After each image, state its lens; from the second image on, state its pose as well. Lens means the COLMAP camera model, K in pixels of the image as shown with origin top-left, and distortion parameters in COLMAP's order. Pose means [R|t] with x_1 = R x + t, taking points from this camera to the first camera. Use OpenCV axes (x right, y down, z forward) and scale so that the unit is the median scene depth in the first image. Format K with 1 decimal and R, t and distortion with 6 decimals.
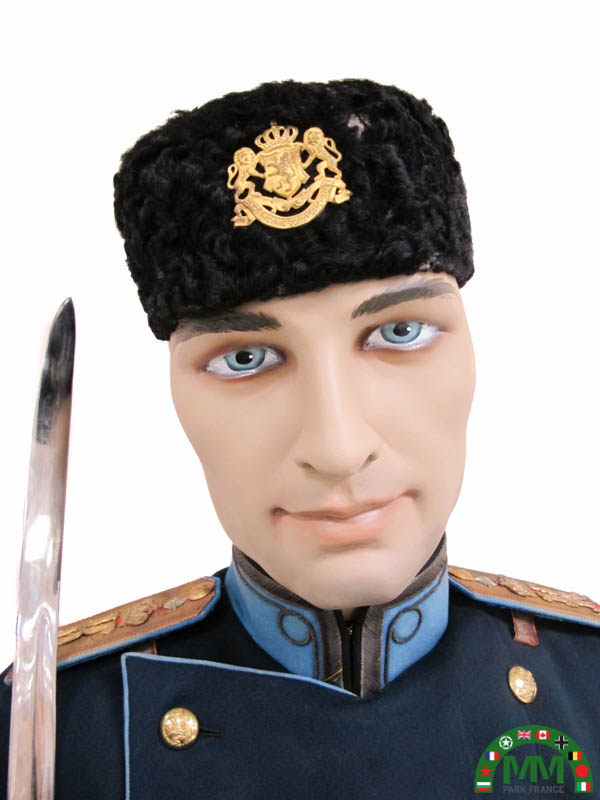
lens RADIAL K [[697.2, 0, 308.0], [0, 697.2, 393.1], [0, 0, 1]] dist [-0.105455, 0.012419]
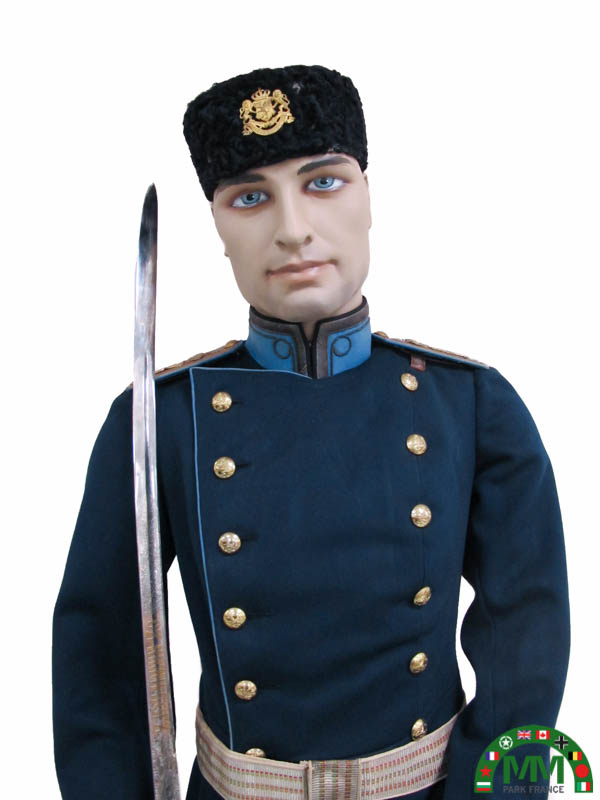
lens RADIAL K [[829.2, 0, 295.9], [0, 829.2, 341.7], [0, 0, 1]] dist [-0.060582, 0.000000]
pose [[0.997753, -0.028956, -0.060416, 0.193000], [0.028179, 0.999509, -0.013675, 0.440238], [0.060782, 0.011942, 0.998080, -1.552233]]
